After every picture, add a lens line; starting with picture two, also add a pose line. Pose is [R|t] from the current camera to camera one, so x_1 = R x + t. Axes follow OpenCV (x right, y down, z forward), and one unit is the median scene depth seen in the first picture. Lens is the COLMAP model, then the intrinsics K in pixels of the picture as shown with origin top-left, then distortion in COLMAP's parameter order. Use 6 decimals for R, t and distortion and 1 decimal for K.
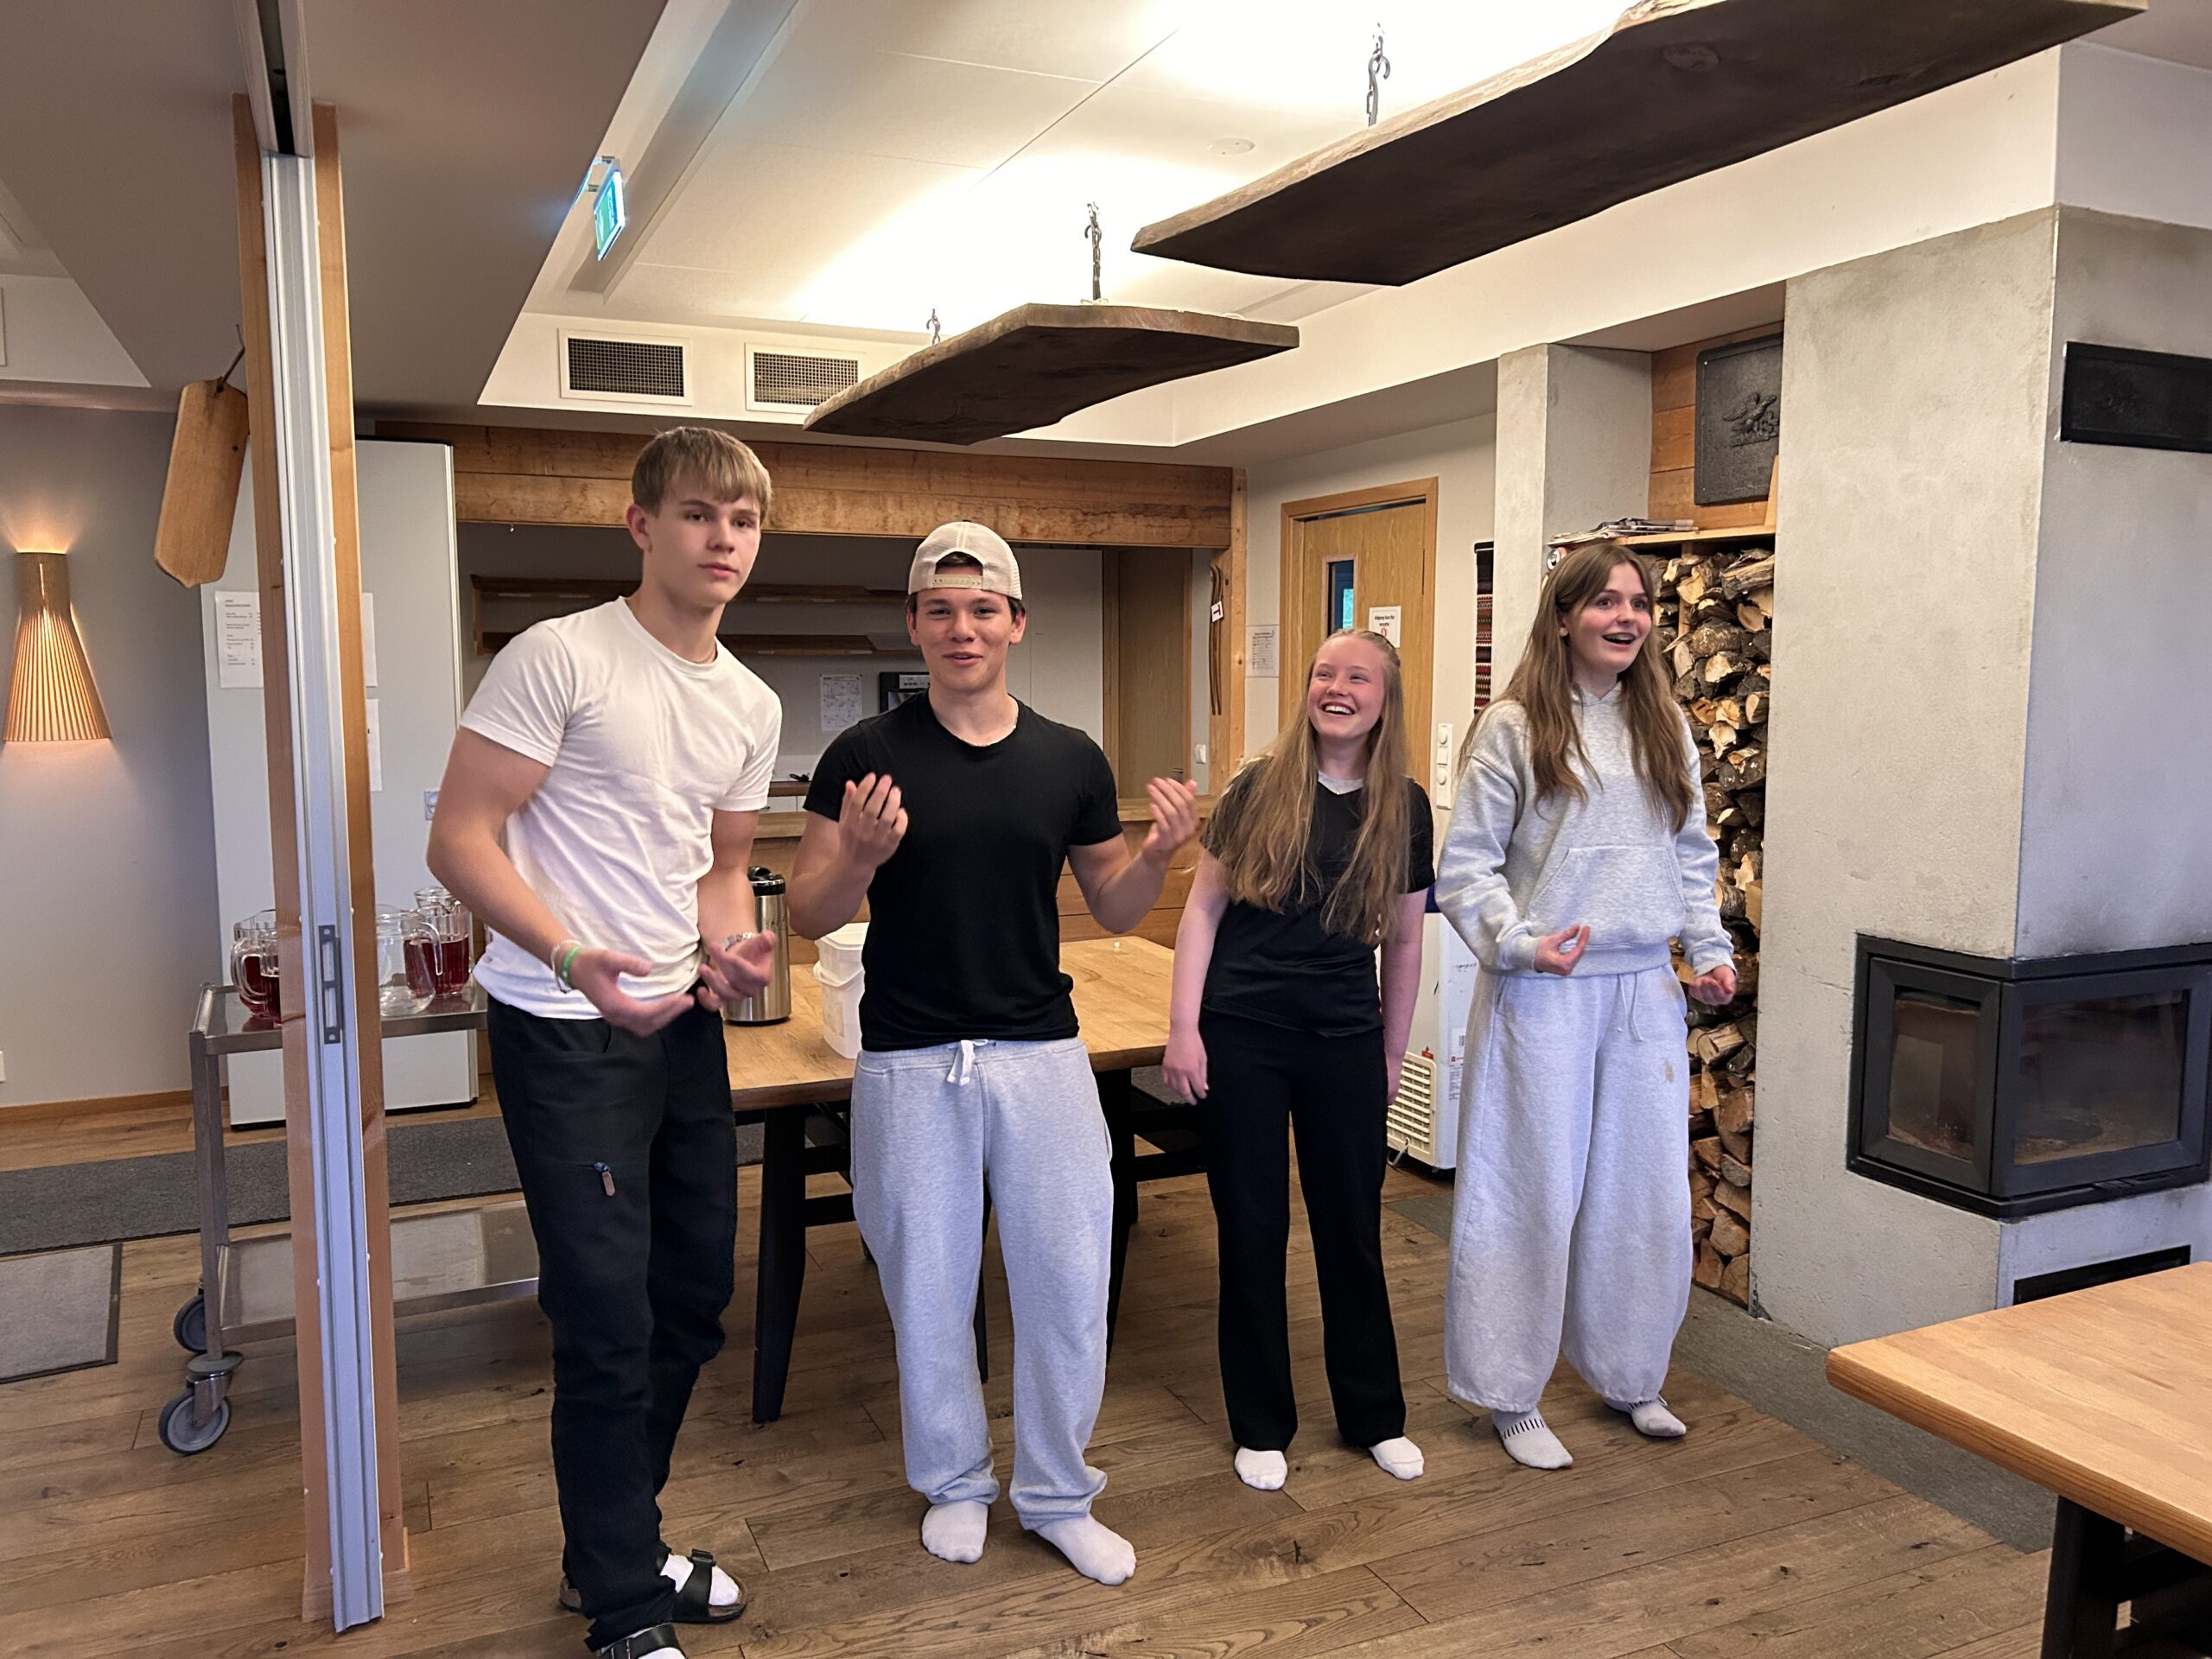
lens RADIAL K [[1705.1, 0, 1102.8], [0, 1705.1, 831.7], [0, 0, 1]] dist [0.054401, -0.047861]
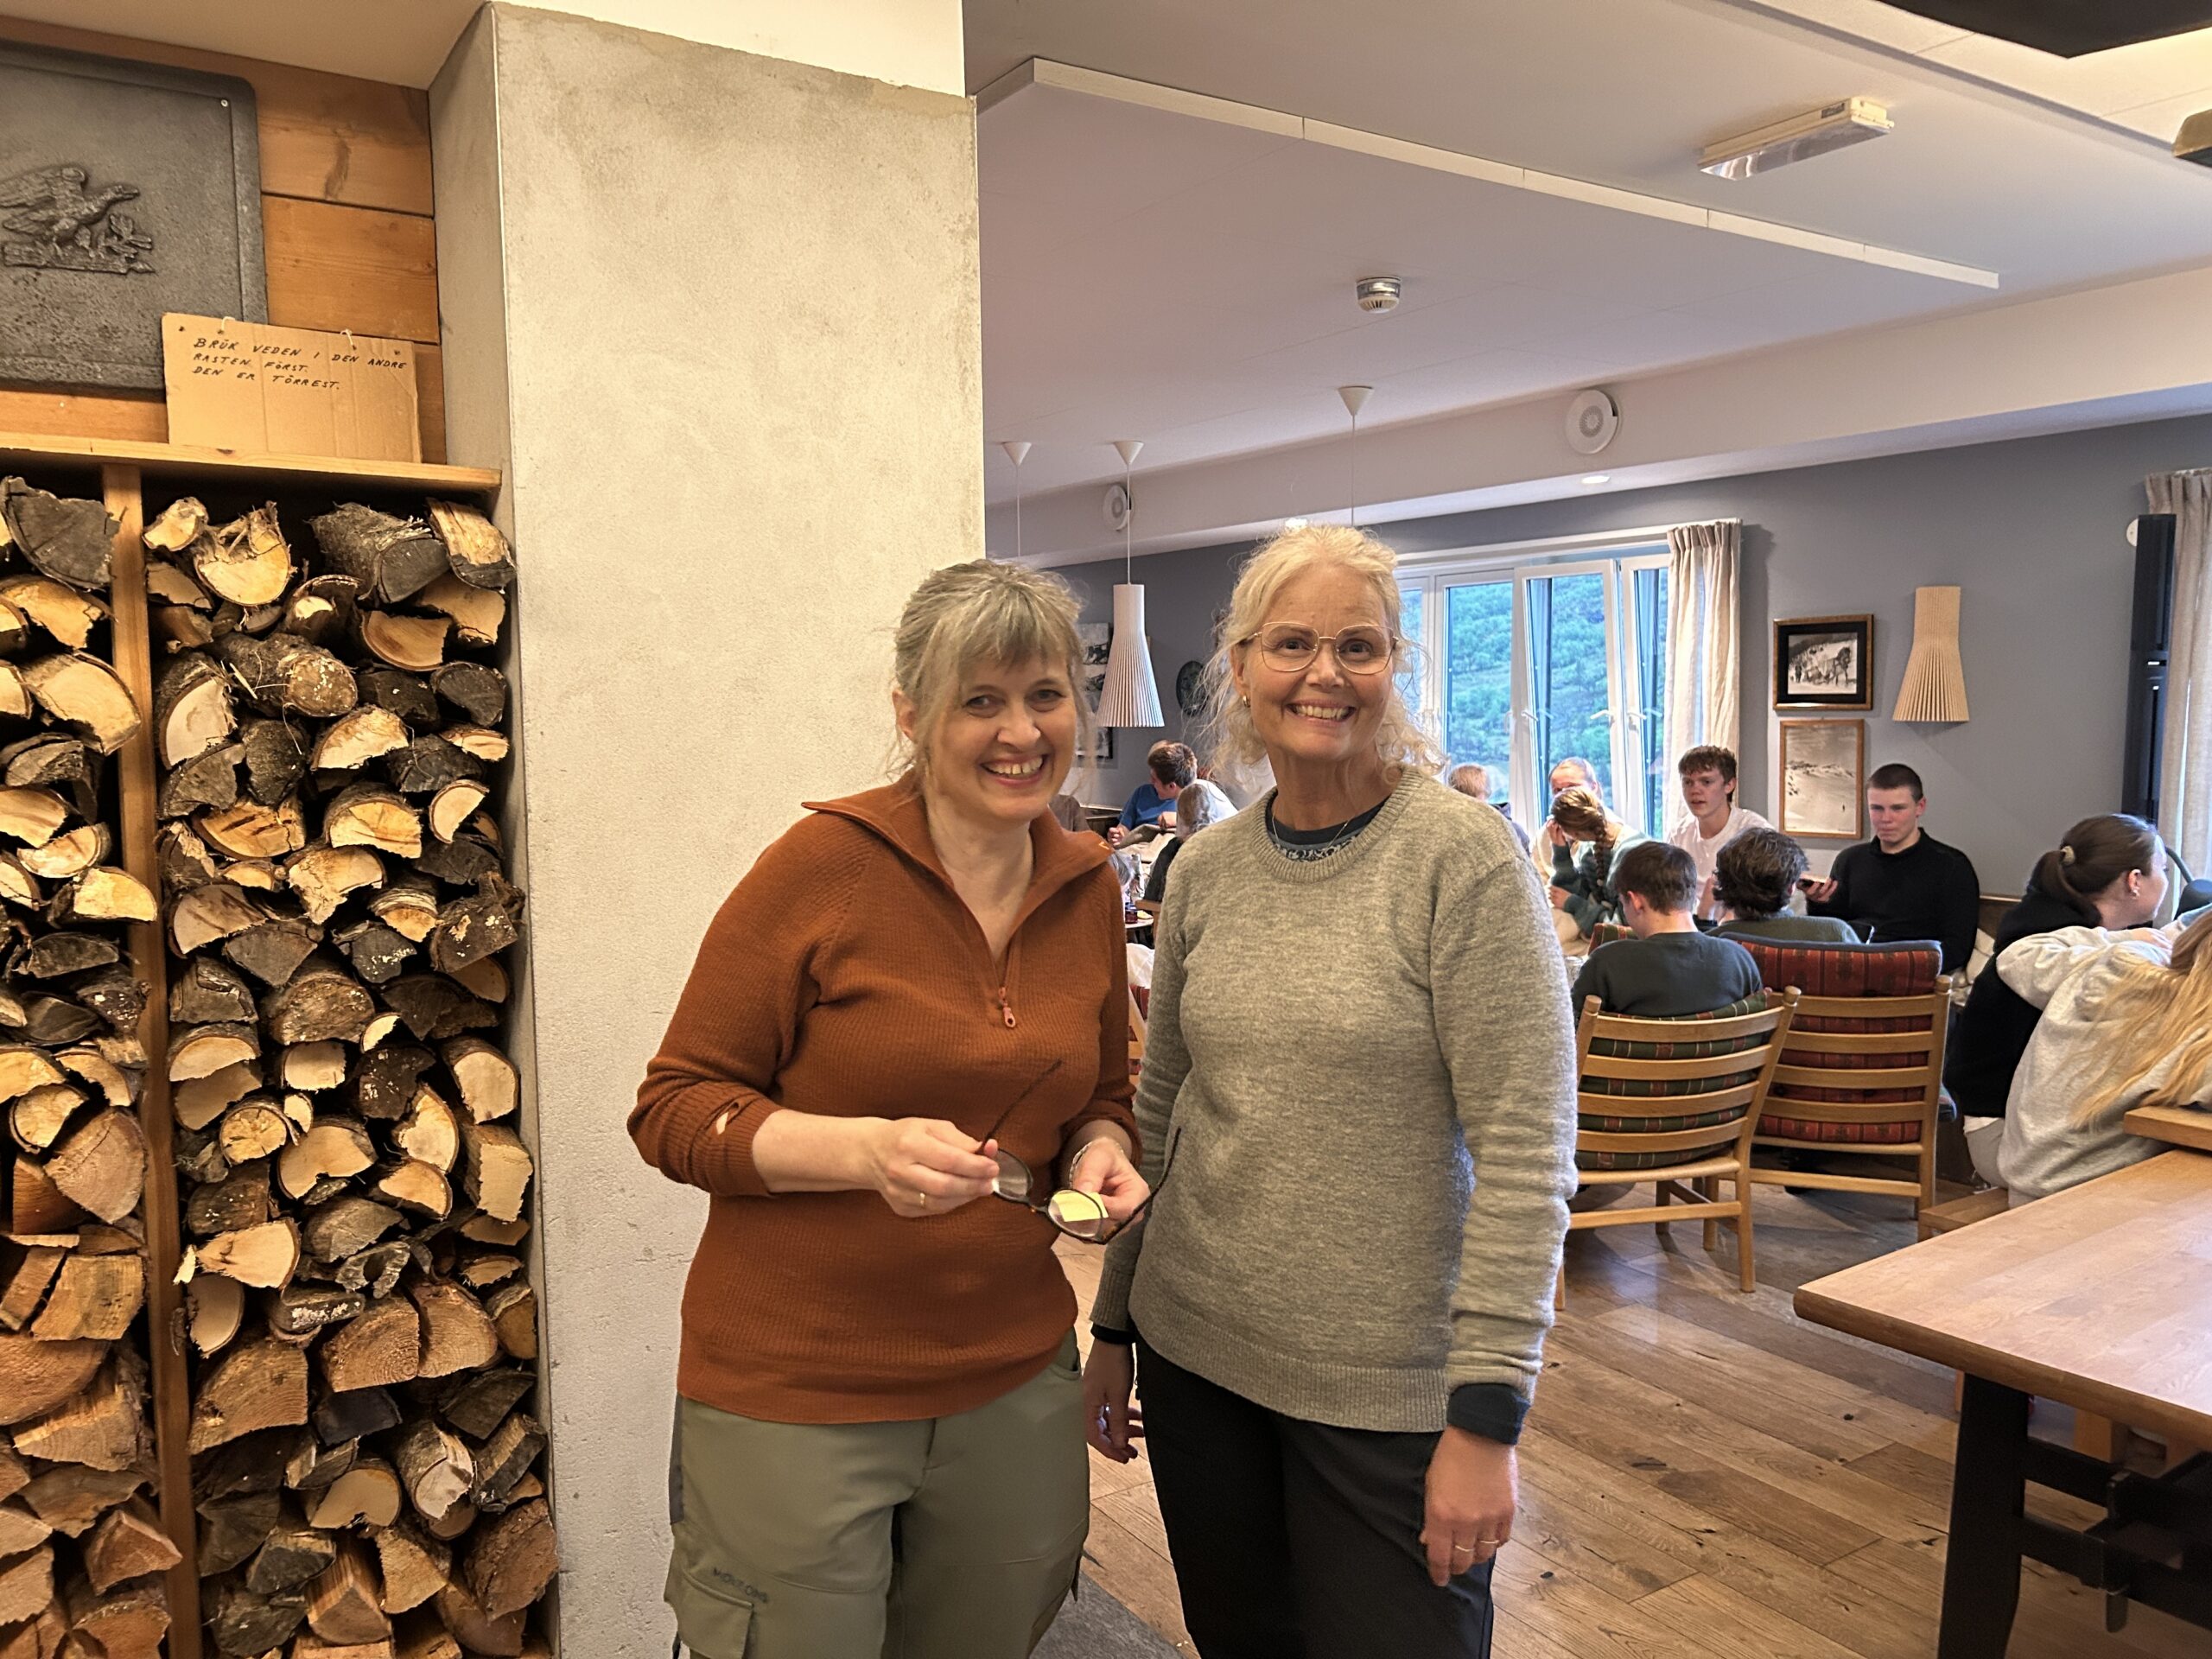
lens RADIAL K [[1705.1, 0, 1105.1], [0, 1705.1, 846.9], [0, 0, 1]] dist [0.054401, -0.047861]
pose [[-0.150170, -0.084227, 0.985066, -0.186145], [0.106836, 0.989147, 0.100863, -0.104898], [-0.982871, 0.120387, -0.139542, 0.987634]]
